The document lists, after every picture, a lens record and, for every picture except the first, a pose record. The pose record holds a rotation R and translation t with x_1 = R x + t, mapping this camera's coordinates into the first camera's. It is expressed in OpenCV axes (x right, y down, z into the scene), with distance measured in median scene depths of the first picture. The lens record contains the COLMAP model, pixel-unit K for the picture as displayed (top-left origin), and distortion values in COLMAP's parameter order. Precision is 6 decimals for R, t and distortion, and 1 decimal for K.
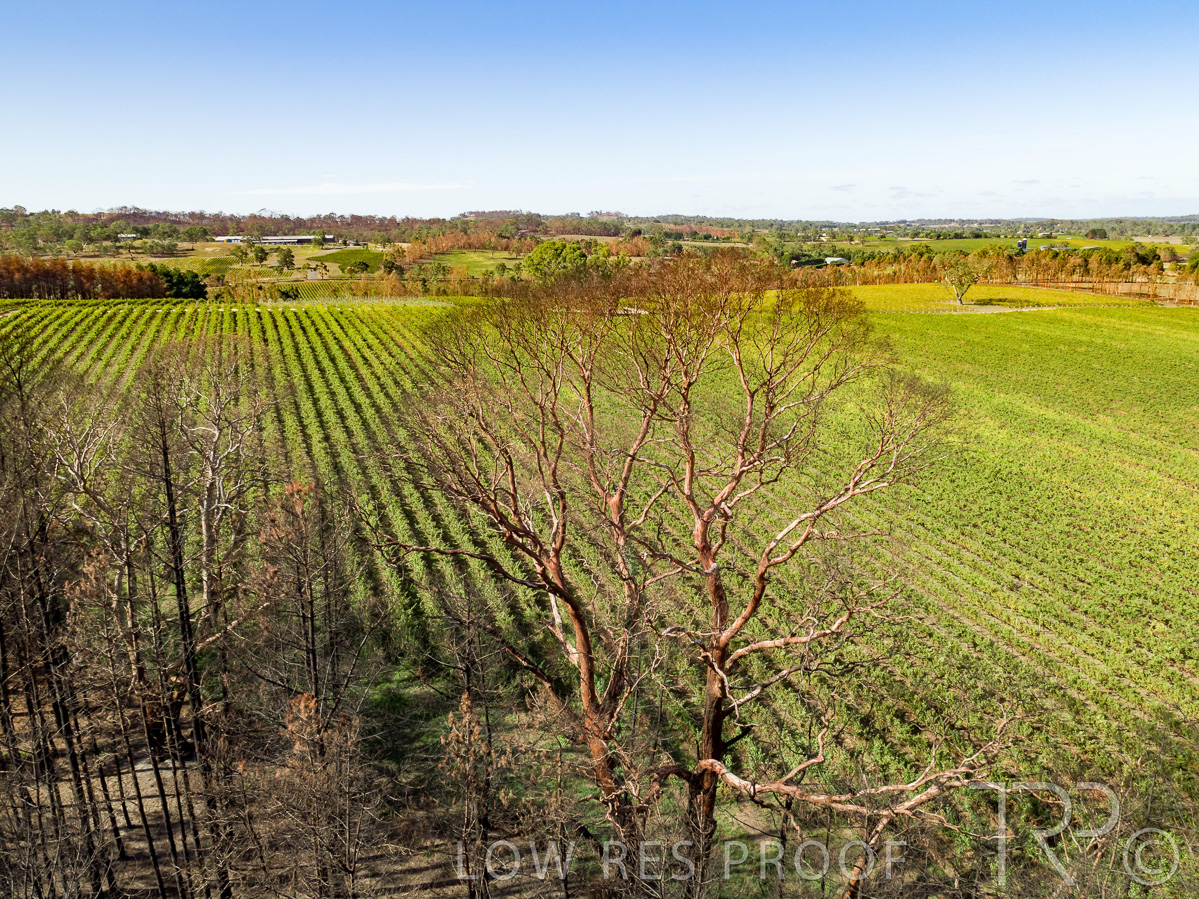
lens RADIAL K [[867.8, 0, 599.5], [0, 867.8, 453.4], [0, 0, 1]] dist [0.003550, 0.003802]
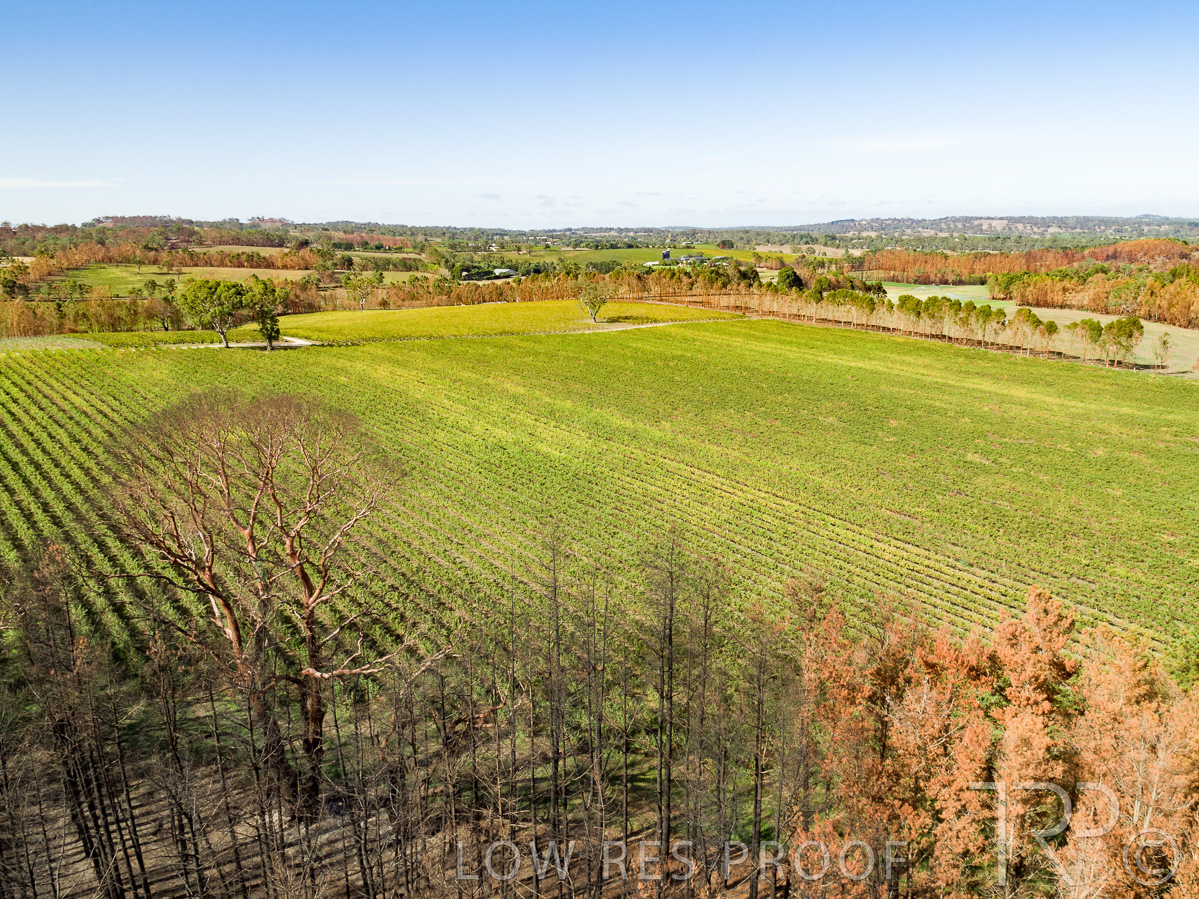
lens RADIAL K [[867.8, 0, 597.8], [0, 867.8, 458.5], [0, 0, 1]] dist [0.003550, 0.003802]
pose [[0.937129, -0.083306, 0.338894, 0.007350], [0.083515, 0.996408, 0.013994, -0.003912], [-0.338842, 0.015188, 0.940721, -0.058175]]
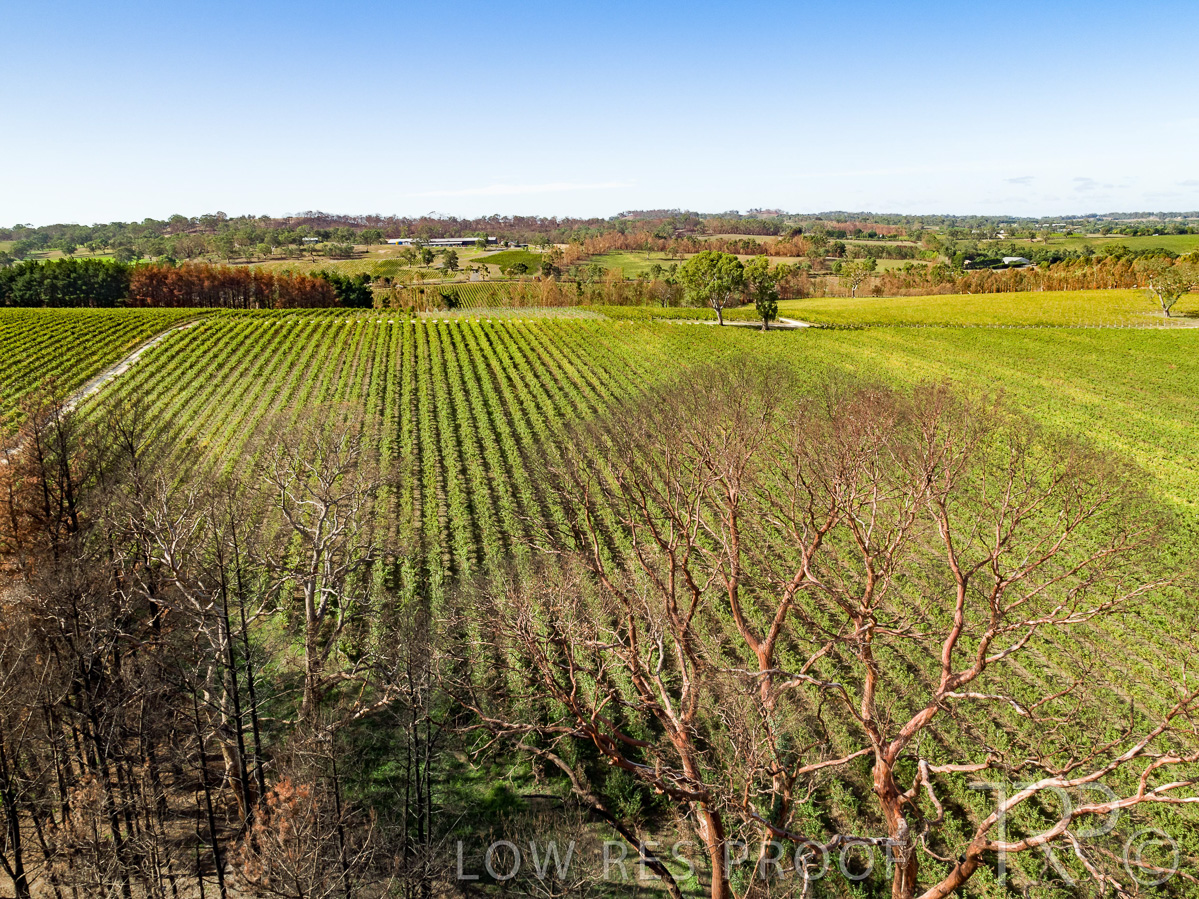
lens RADIAL K [[867.8, 0, 600.9], [0, 867.8, 449.1], [0, 0, 1]] dist [0.003550, 0.003802]
pose [[0.984867, 0.034949, -0.169751, -0.000021], [-0.035361, 0.999374, 0.000597, -0.010145], [0.169665, 0.005415, 0.985487, 0.015288]]
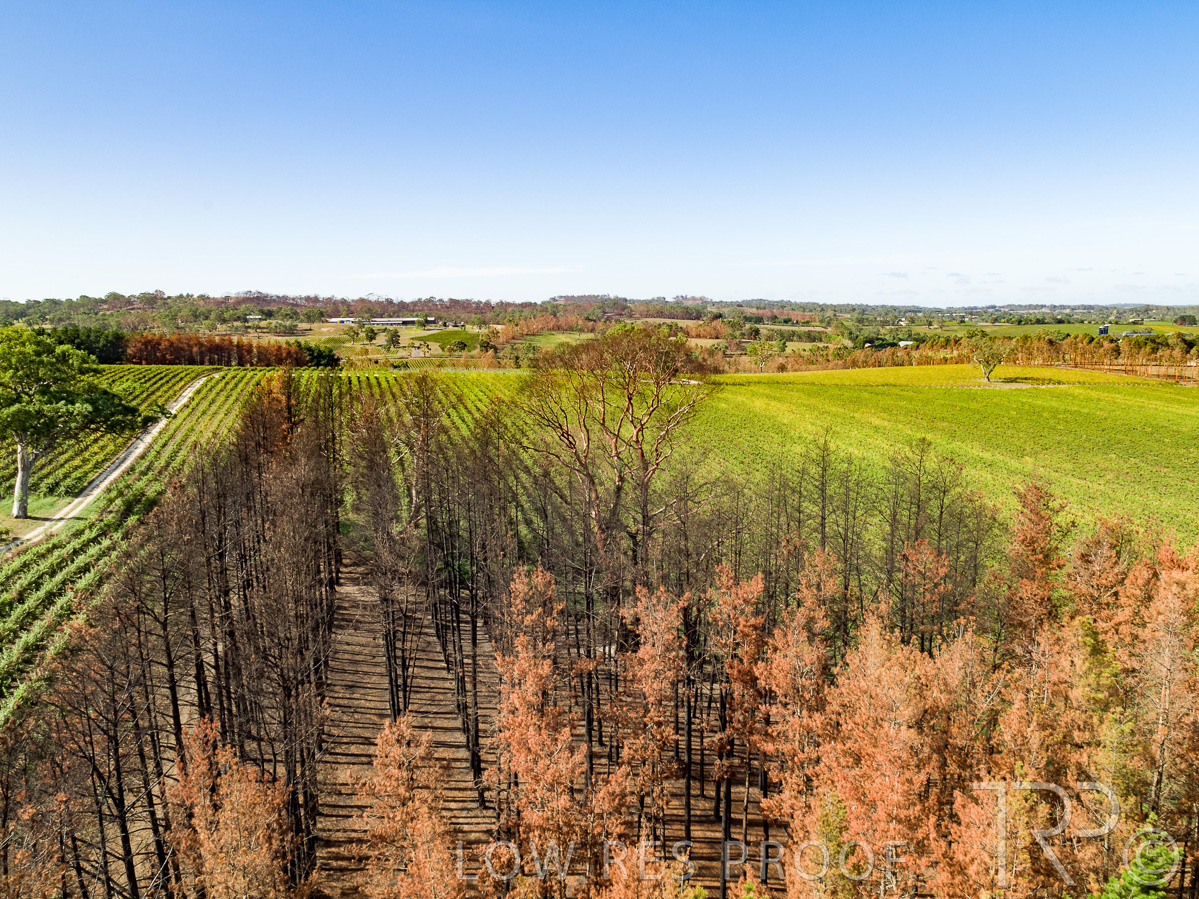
lens RADIAL K [[867.8, 0, 606.0], [0, 867.8, 447.7], [0, 0, 1]] dist [0.003550, 0.003802]
pose [[0.995877, 0.018885, -0.088722, 0.015804], [-0.027495, 0.994919, -0.096850, 0.023390], [0.086442, 0.098890, 0.991337, -0.096977]]
